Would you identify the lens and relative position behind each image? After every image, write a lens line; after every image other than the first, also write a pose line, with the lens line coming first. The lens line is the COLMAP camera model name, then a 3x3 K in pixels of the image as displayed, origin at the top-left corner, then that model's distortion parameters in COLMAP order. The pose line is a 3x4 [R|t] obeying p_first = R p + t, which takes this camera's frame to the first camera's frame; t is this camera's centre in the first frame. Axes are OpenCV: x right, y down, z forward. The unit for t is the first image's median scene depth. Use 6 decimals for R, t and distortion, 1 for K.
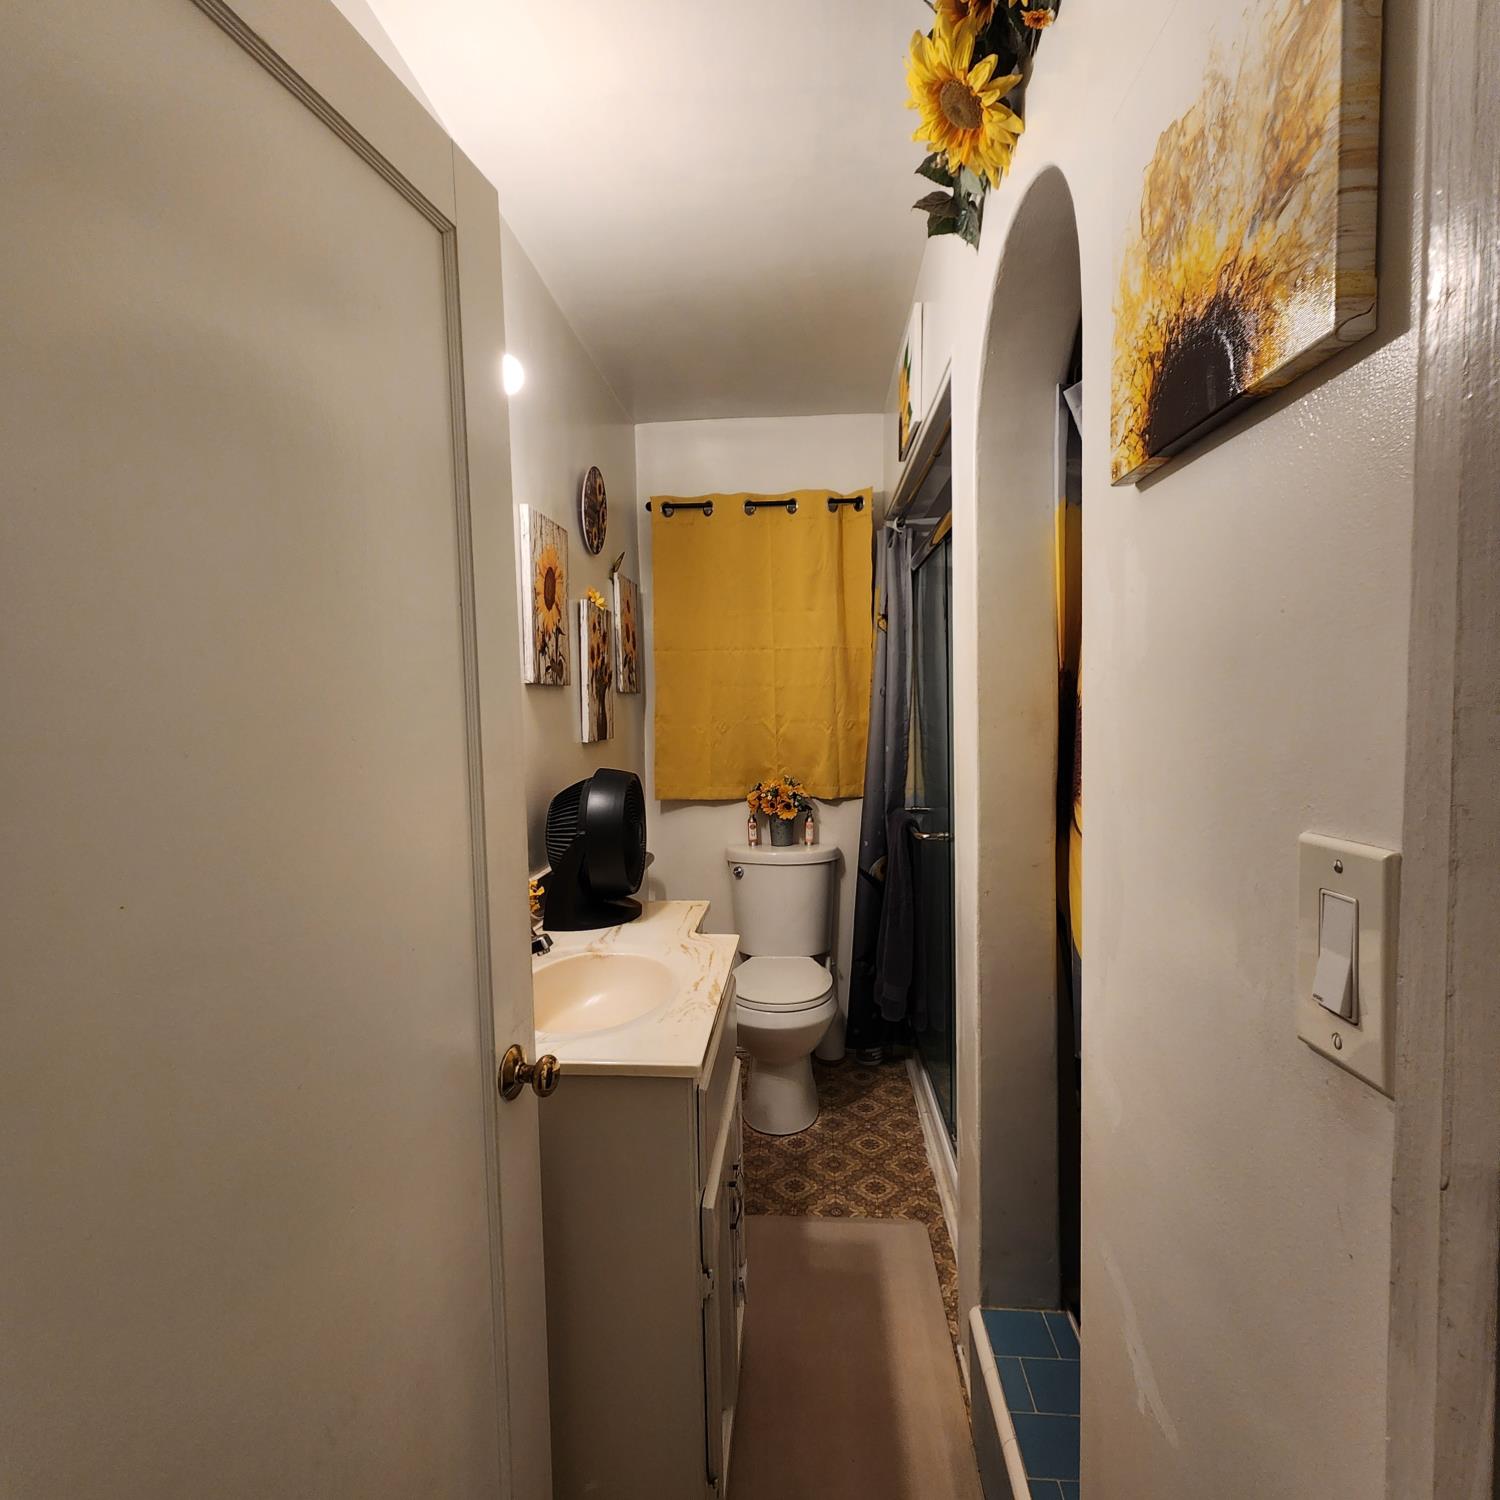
lens RADIAL K [[823.6, 0, 748.2], [0, 823.6, 746.9], [0, 0, 1]] dist [0.000385, -0.000132]
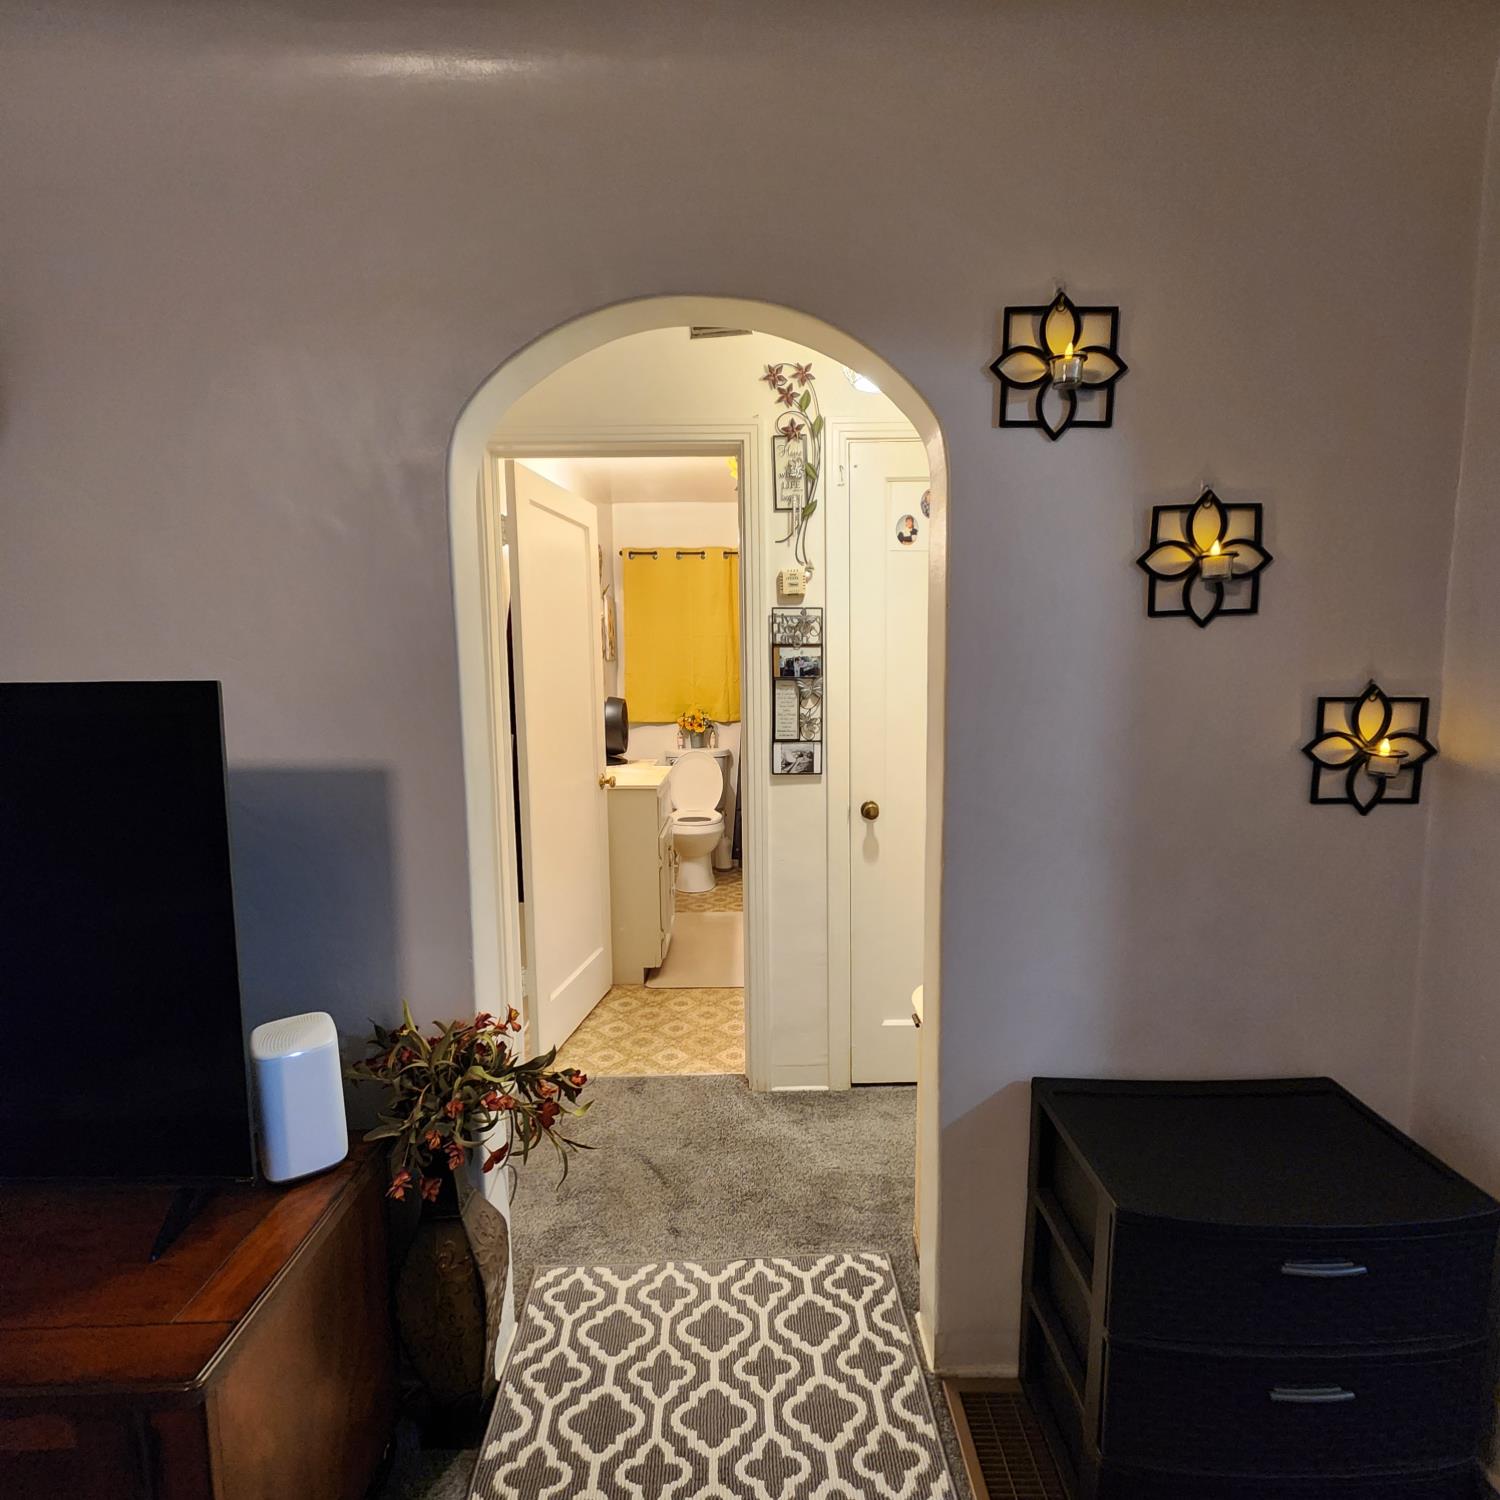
lens RADIAL K [[823.6, 0, 752.9], [0, 823.6, 757.2], [0, 0, 1]] dist [0.000385, -0.000132]
pose [[0.996751, 0.000201, 0.080546, 0.017823], [-0.005141, 0.998116, 0.061133, 0.031409], [-0.080382, -0.061349, 0.994874, -0.784958]]
